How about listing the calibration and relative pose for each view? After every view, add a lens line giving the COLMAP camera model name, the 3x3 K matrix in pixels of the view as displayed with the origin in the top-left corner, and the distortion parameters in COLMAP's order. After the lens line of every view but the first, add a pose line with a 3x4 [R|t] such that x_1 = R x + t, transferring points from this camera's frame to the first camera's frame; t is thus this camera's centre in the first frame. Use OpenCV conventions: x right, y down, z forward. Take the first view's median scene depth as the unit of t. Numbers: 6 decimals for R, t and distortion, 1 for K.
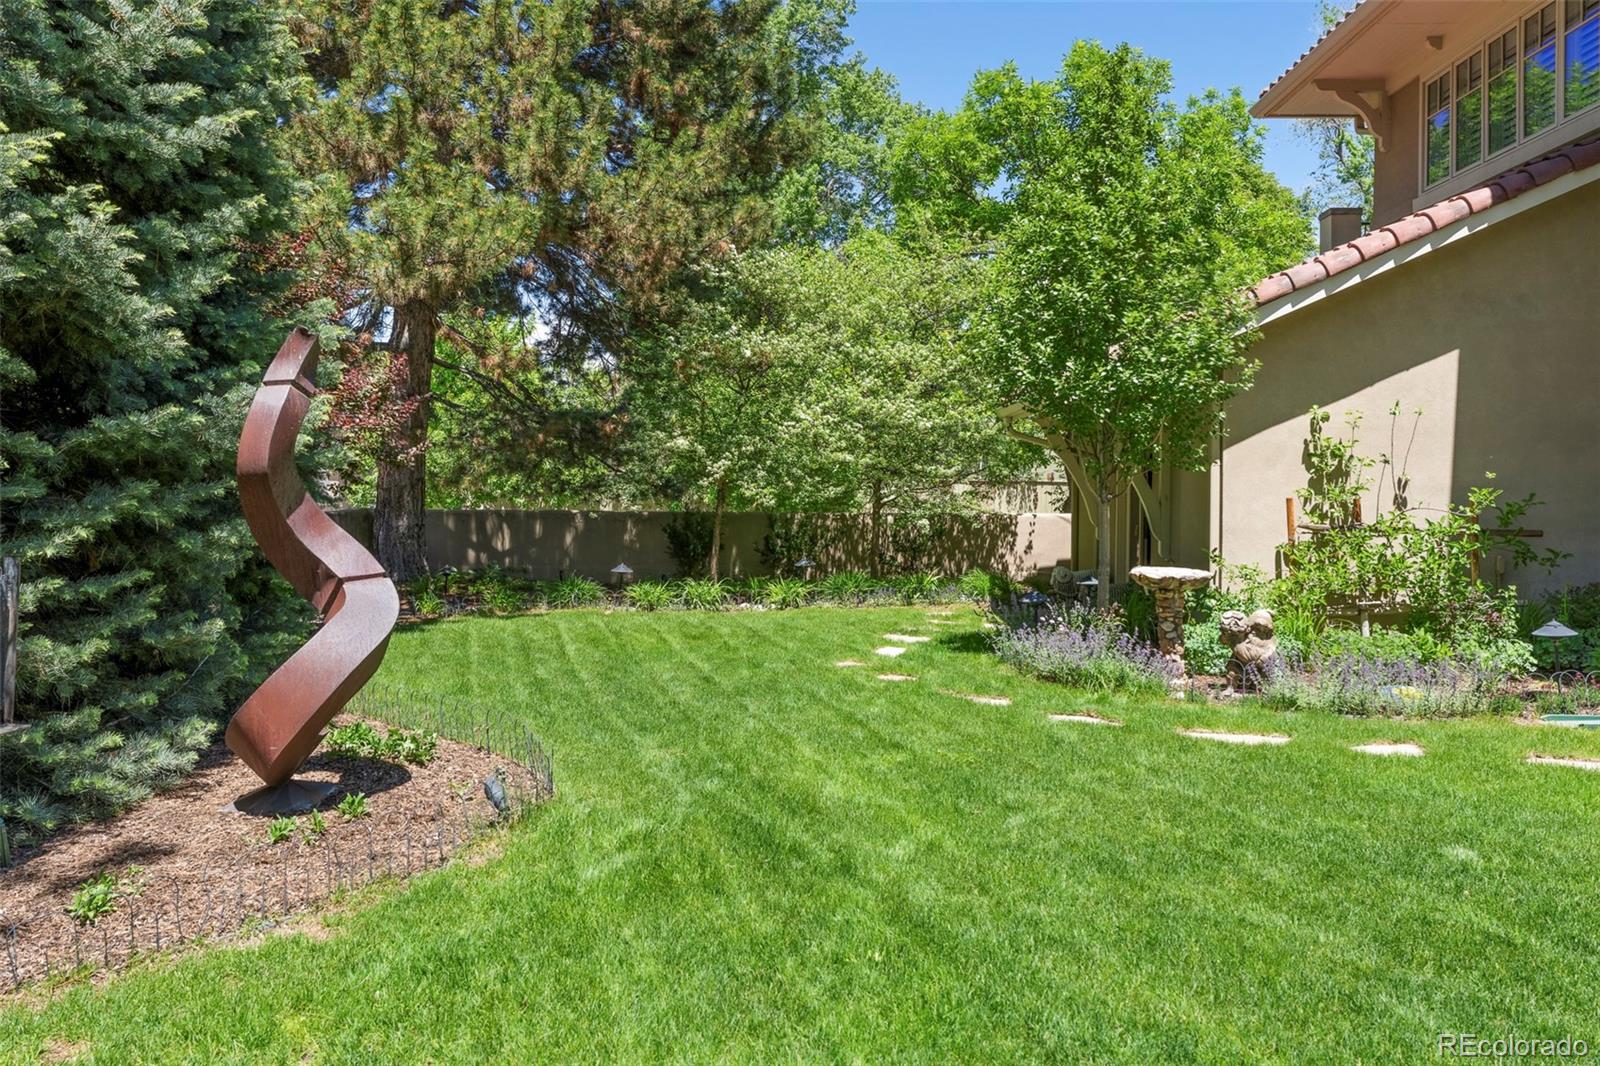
lens RADIAL K [[1189.8, 0, 796.0], [0, 1189.8, 442.2], [0, 0, 1]] dist [0.003914, 0.002215]
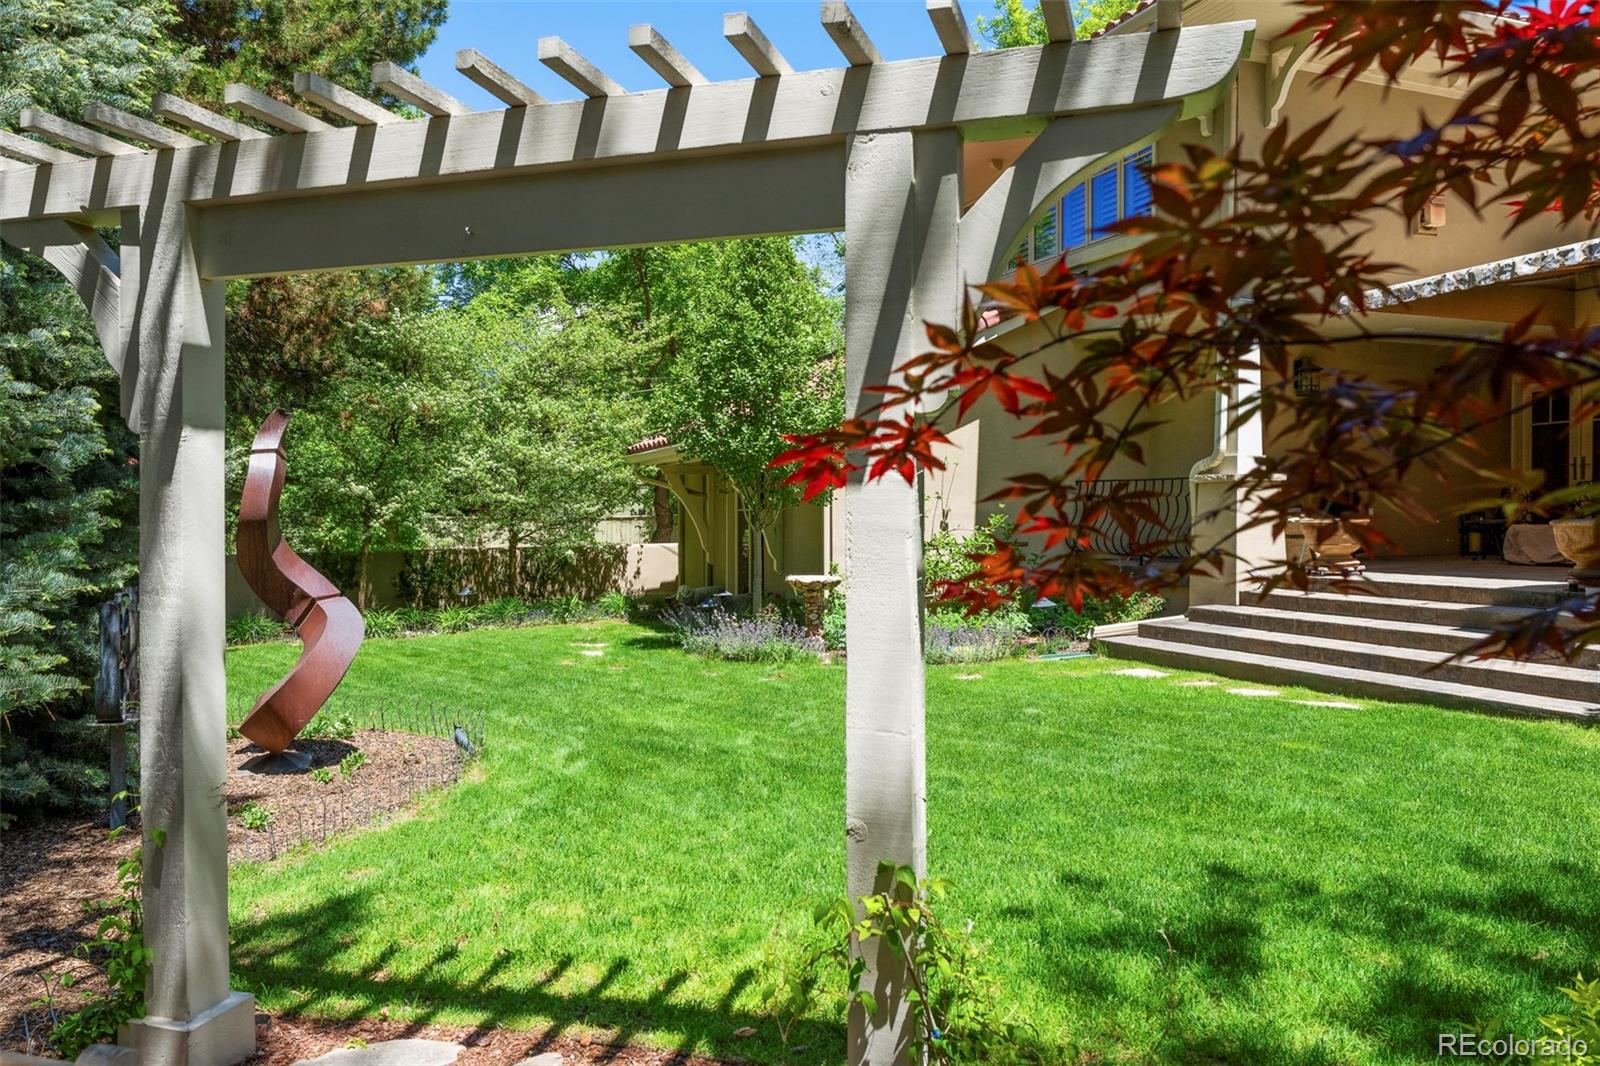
lens RADIAL K [[1189.8, 0, 800.0], [0, 1189.8, 533.1], [0, 0, 1]] dist [0.003914, 0.002215]
pose [[0.914126, -0.025383, 0.404635, -0.236221], [0.006753, 0.998853, 0.047402, -0.009912], [-0.405374, -0.040598, 0.913249, -0.244251]]
